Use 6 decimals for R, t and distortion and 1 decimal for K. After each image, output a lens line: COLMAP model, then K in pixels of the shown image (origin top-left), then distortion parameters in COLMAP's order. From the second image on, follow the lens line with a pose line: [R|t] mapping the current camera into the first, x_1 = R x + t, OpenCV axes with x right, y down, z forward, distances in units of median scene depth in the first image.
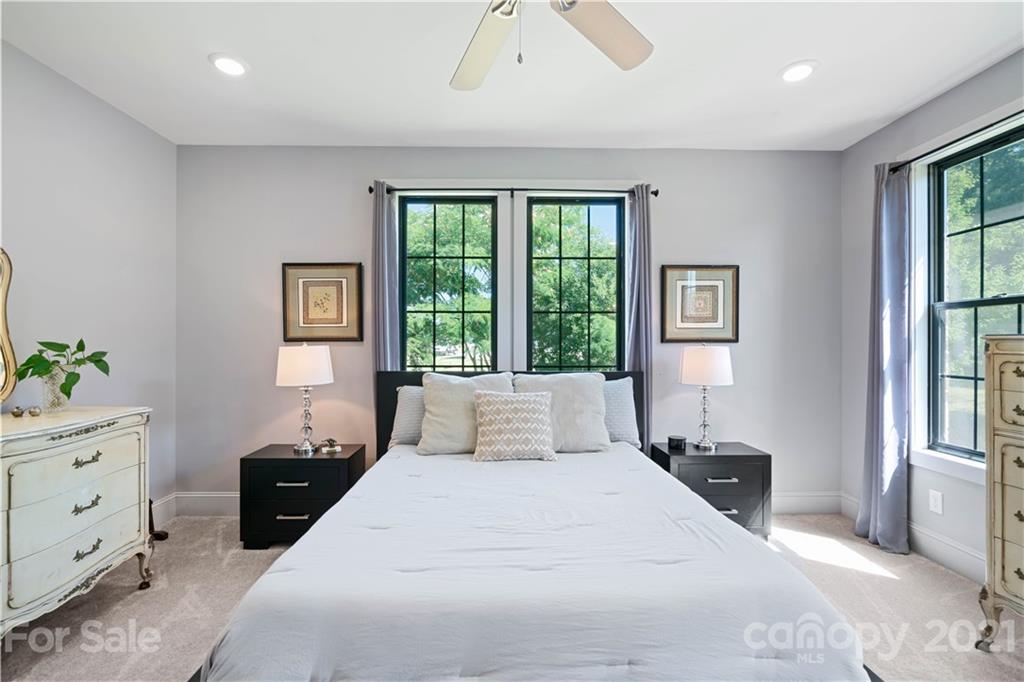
lens RADIAL K [[456.4, 0, 511.8], [0, 456.4, 353.0], [0, 0, 1]] dist [-0.001373, 0.000358]
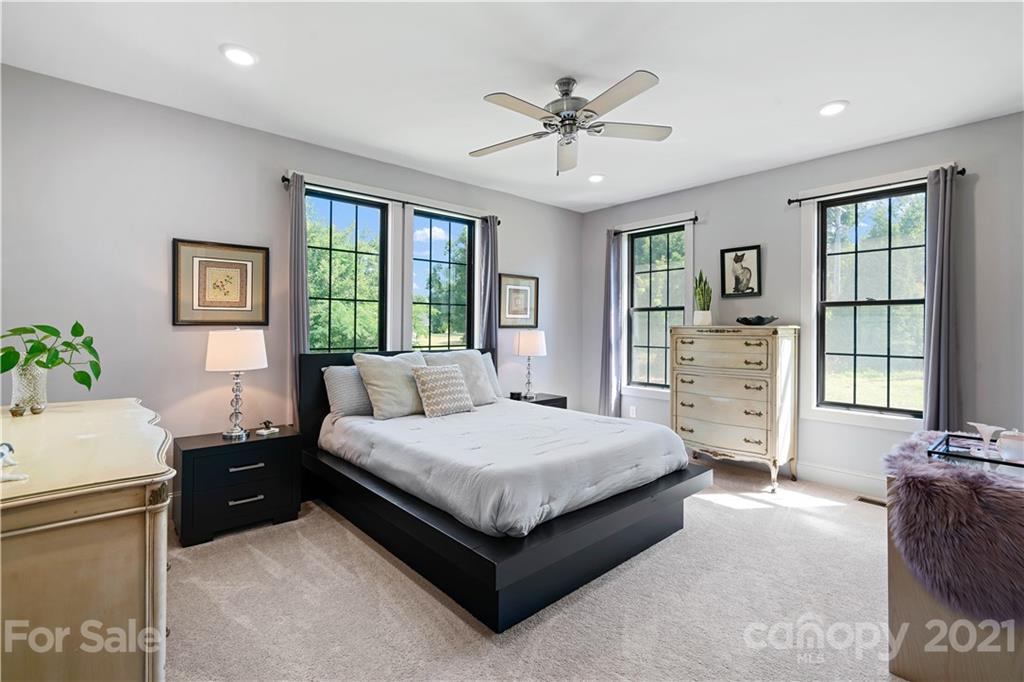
lens RADIAL K [[472.1, 0, 507.3], [0, 472.1, 342.7], [0, 0, 1]] dist [-0.001298, 0.001040]
pose [[0.765685, -0.016090, 0.643015, -0.661244], [0.008865, 0.999856, 0.014463, 0.002099], [-0.643155, -0.005374, 0.765717, -0.157756]]
